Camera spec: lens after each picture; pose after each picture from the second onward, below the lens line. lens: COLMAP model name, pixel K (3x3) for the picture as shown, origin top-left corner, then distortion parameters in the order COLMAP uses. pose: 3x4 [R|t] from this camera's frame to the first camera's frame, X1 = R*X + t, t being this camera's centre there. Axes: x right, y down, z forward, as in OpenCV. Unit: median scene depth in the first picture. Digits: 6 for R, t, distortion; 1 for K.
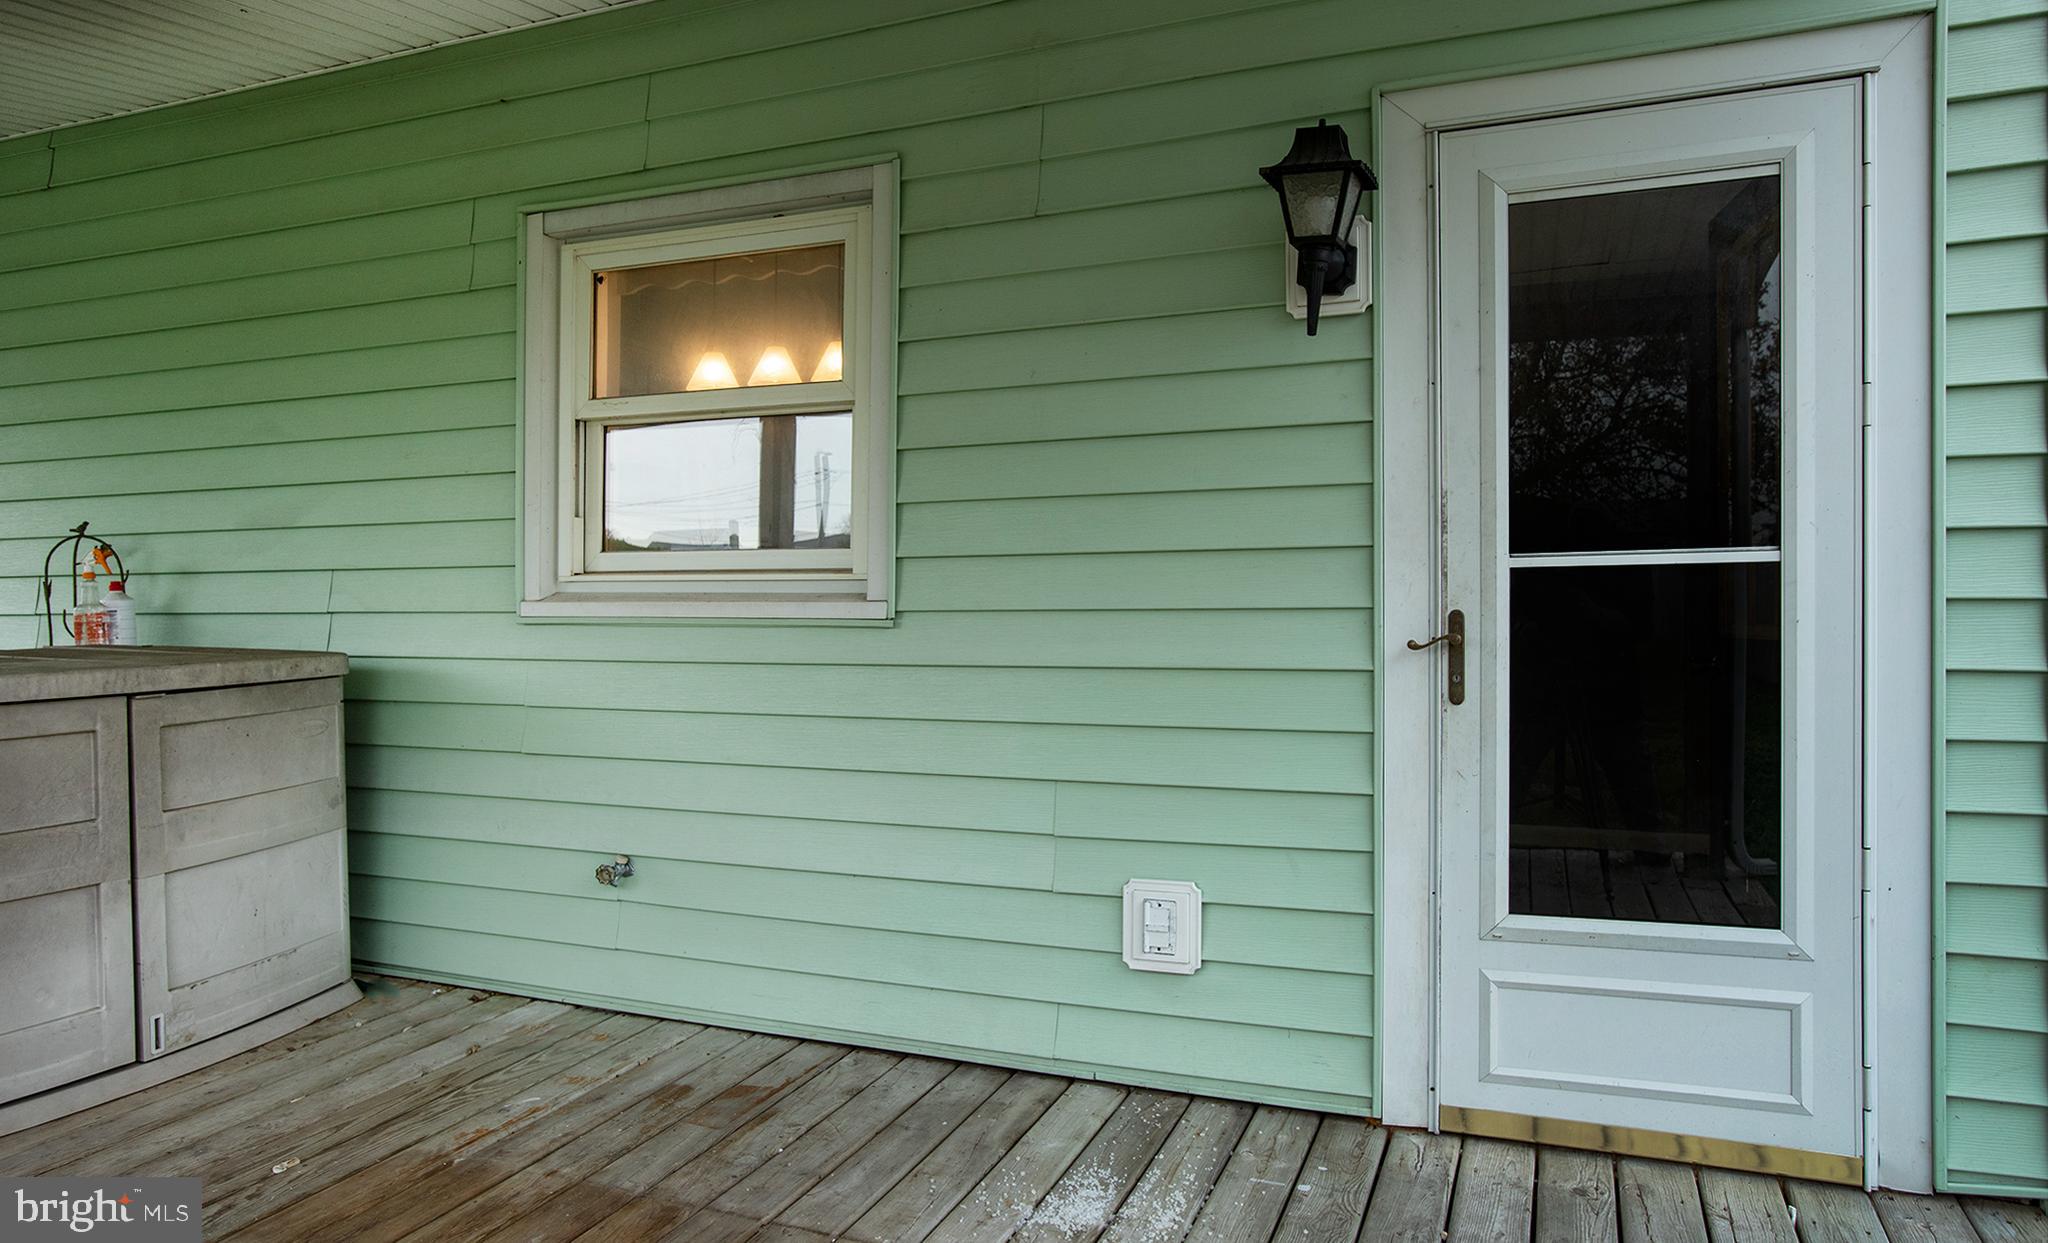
lens RADIAL K [[1270.0, 0, 1048.1], [0, 1270.0, 626.7], [0, 0, 1]] dist [-0.016585, 0.006714]
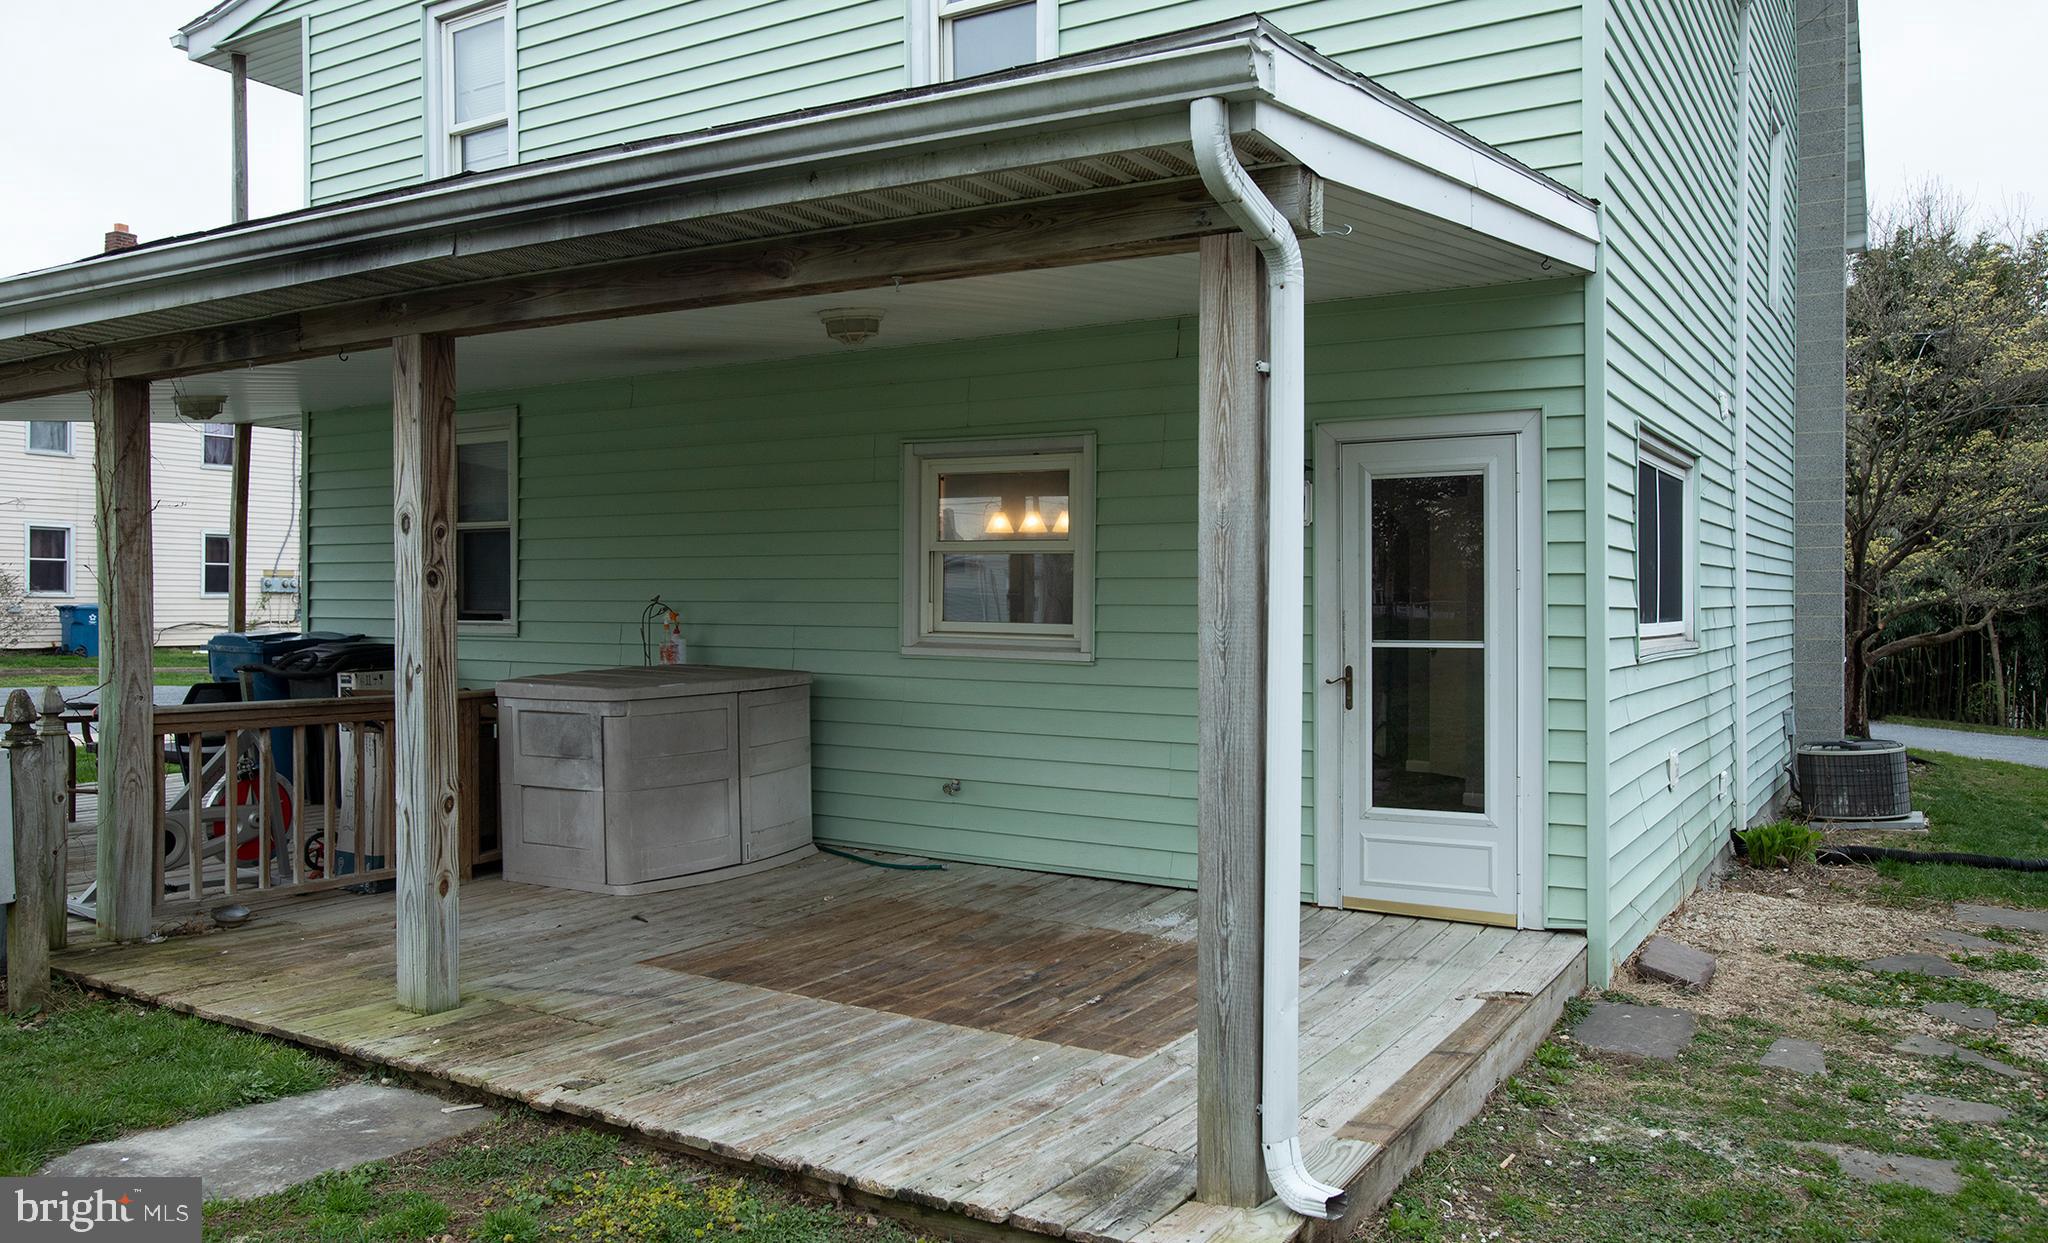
lens RADIAL K [[1575.1, 0, 898.4], [0, 1575.1, 582.6], [0, 0, 1]] dist [-0.023855, 0.029485]
pose [[0.963388, -0.000387, -0.268111, 0.271164], [-0.003783, 0.999880, -0.015034, -0.100956], [0.268085, 0.015498, 0.963271, -1.619234]]
